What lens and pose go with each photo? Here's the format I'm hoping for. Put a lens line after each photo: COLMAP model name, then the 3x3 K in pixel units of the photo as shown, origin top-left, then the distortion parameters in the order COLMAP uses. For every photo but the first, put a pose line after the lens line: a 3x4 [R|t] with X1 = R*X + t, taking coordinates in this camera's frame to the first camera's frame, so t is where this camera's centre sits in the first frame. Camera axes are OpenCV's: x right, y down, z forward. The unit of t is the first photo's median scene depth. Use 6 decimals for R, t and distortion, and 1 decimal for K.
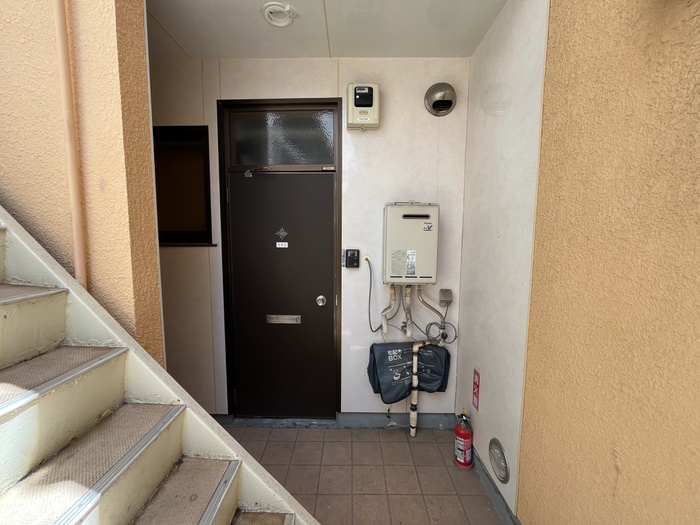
lens RADIAL K [[283.7, 0, 348.4], [0, 283.7, 261.9], [0, 0, 1]] dist [-0.002776, -0.000281]
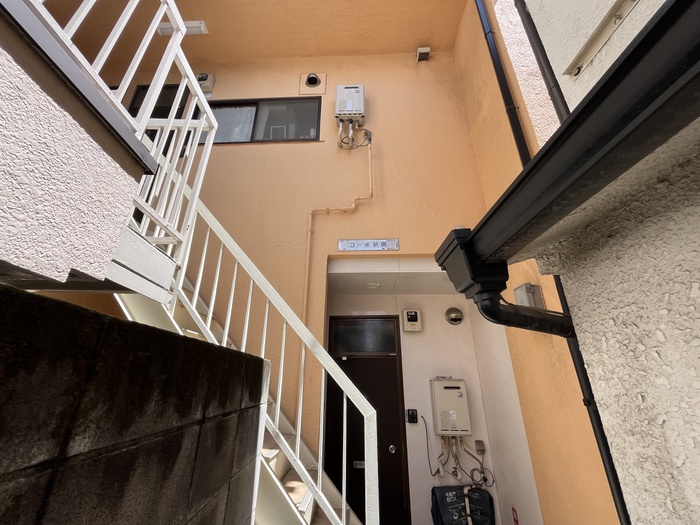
lens RADIAL K [[283.7, 0, 348.2], [0, 283.7, 262.3], [0, 0, 1]] dist [-0.002776, -0.000281]
pose [[0.999567, -0.008035, -0.028308, -0.310205], [-0.006128, 0.884067, -0.467321, -0.031269], [0.028781, 0.467292, 0.883635, -0.811165]]
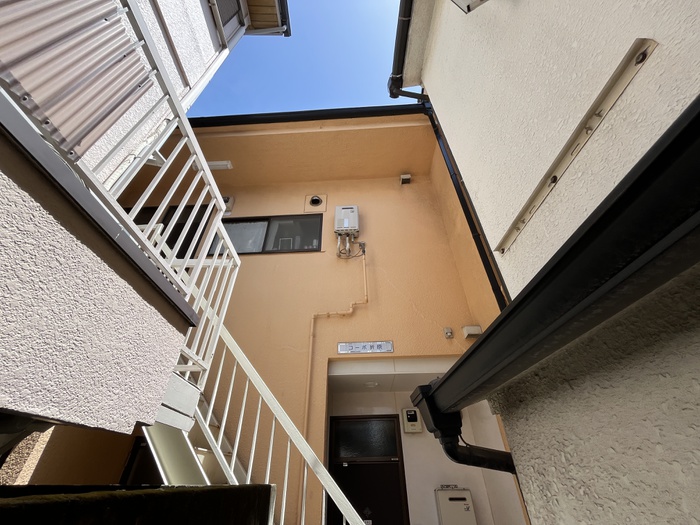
lens RADIAL K [[283.7, 0, 348.2], [0, 283.7, 262.8], [0, 0, 1]] dist [-0.002776, -0.000281]
pose [[0.999107, -0.034128, -0.024891, -0.285654], [0.008300, 0.736394, -0.676502, -0.067737], [0.041417, 0.675691, 0.736020, -1.079041]]
